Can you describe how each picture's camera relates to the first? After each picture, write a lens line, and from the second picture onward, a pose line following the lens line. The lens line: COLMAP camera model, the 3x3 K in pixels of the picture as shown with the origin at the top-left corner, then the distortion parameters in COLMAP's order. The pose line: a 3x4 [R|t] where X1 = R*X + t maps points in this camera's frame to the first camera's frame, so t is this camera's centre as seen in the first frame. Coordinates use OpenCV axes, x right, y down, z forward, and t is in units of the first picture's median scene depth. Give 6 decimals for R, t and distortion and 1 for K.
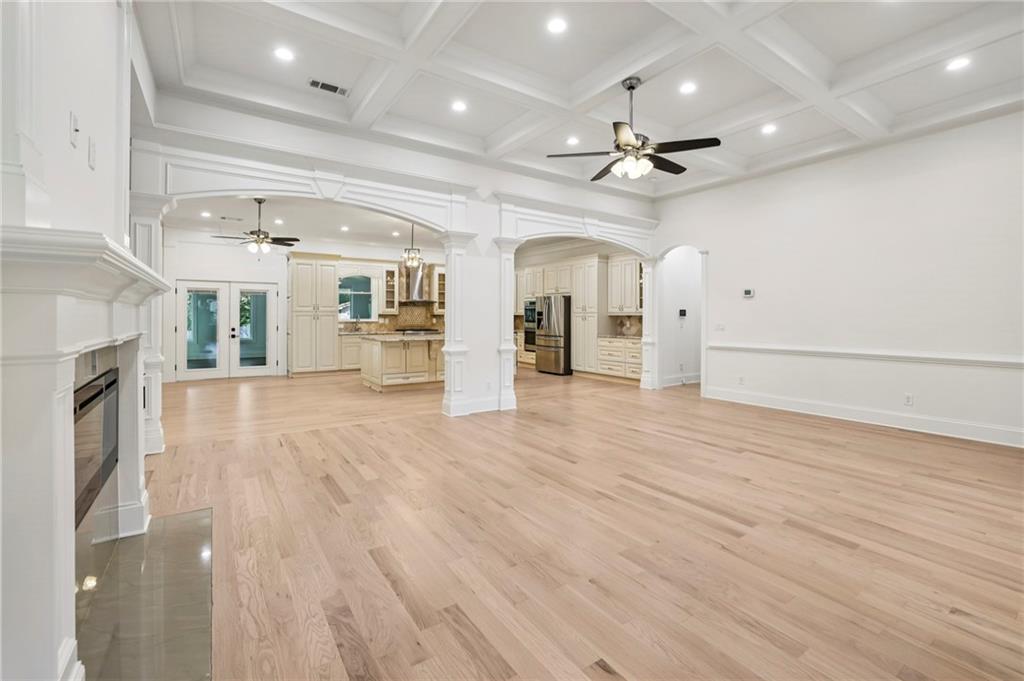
lens RADIAL K [[443.7, 0, 517.4], [0, 443.7, 314.0], [0, 0, 1]] dist [-0.032892, 0.007053]
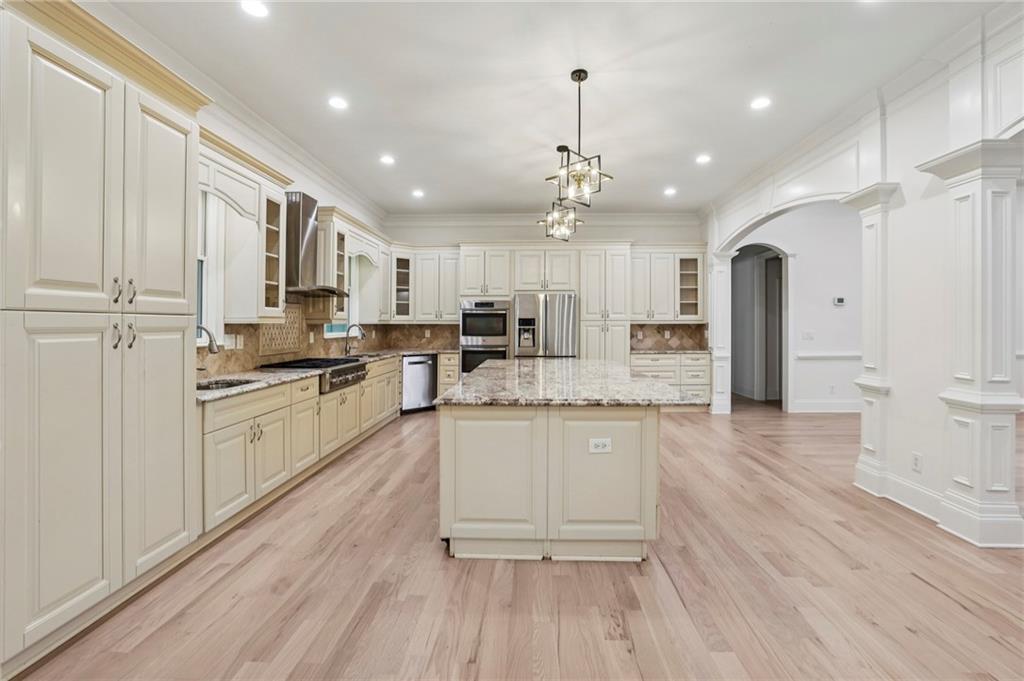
lens RADIAL K [[443.7, 0, 517.0], [0, 443.7, 320.1], [0, 0, 1]] dist [-0.032892, 0.007053]
pose [[0.595346, 0.002609, 0.803465, -0.484730], [0.000397, 0.999994, -0.003541, -0.001053], [-0.803470, 0.002427, 0.595341, 0.679096]]
